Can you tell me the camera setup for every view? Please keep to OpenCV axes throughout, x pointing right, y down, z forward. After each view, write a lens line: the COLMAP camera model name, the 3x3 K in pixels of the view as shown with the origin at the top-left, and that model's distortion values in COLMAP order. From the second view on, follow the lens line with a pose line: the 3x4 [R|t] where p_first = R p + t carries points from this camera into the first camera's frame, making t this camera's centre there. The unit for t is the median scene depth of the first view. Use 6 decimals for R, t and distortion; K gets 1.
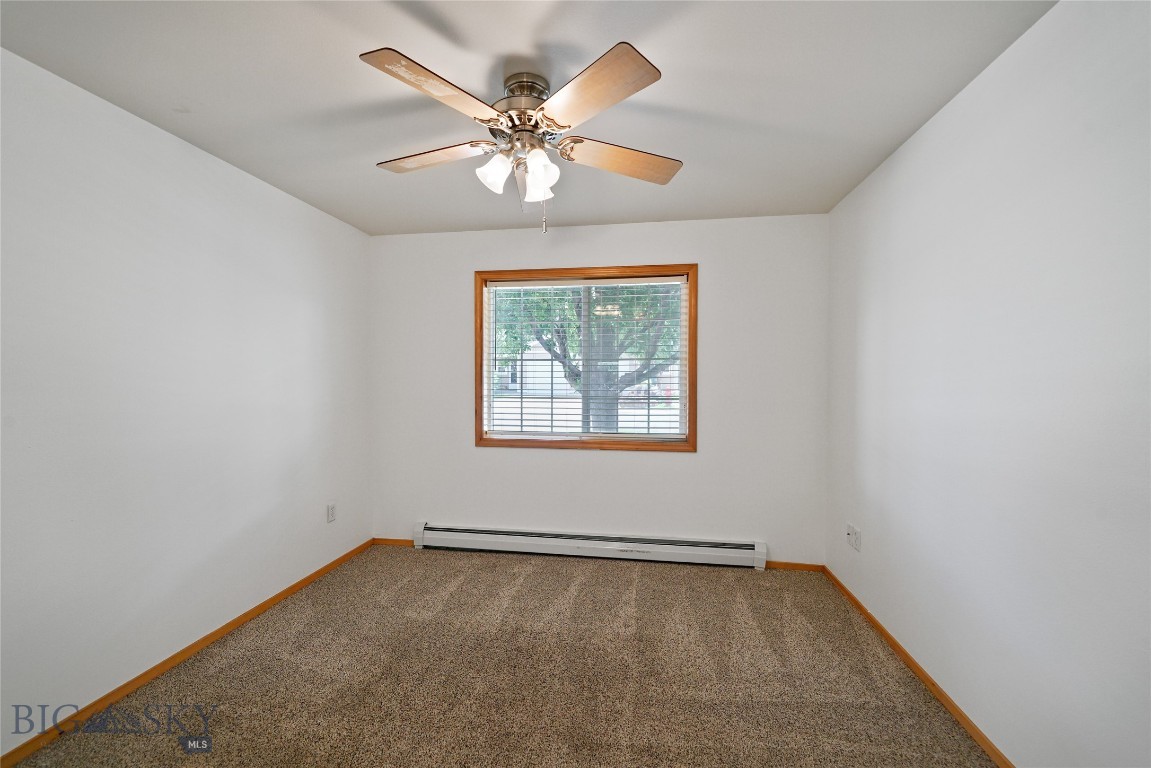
lens RADIAL K [[537.4, 0, 551.0], [0, 537.4, 379.5], [0, 0, 1]] dist [-0.000934, -0.000265]
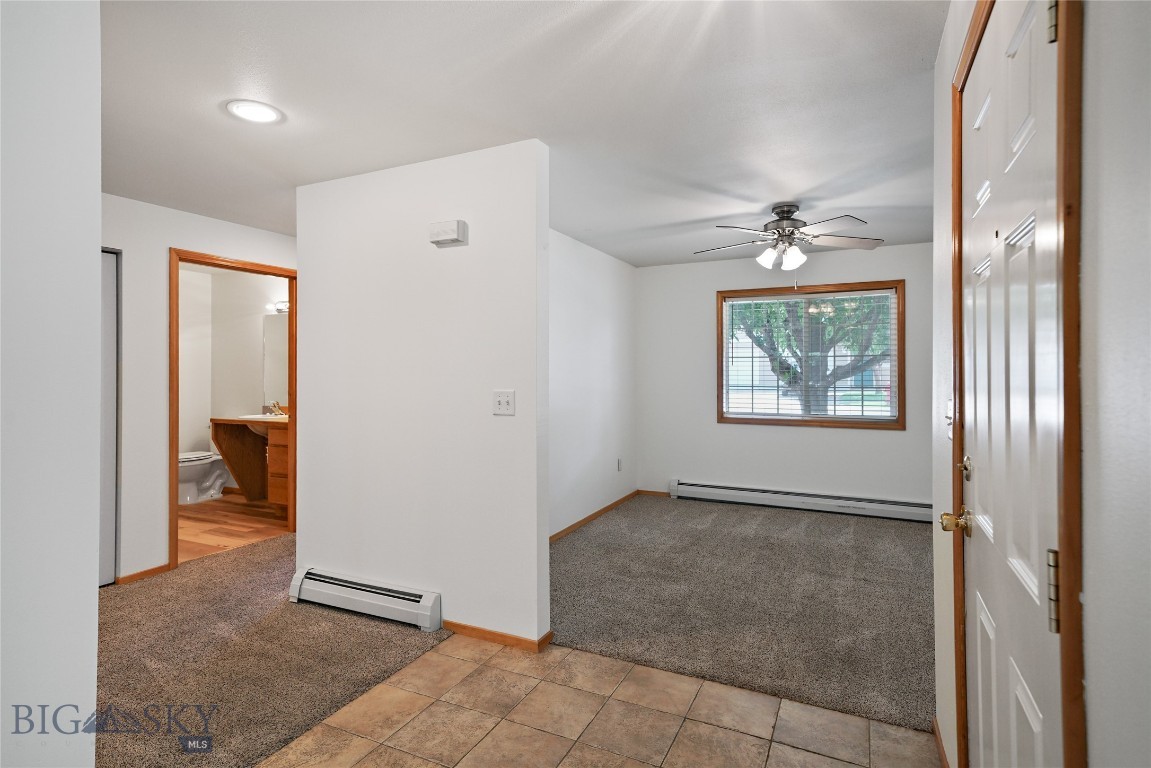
lens RADIAL K [[586.4, 0, 563.2], [0, 586.4, 363.3], [0, 0, 1]] dist [0.014057, -0.000132]
pose [[0.957907, -0.005584, -0.287026, -0.091255], [0.000799, 0.999859, -0.016785, 0.001714], [0.287079, 0.015849, 0.957776, -0.511410]]
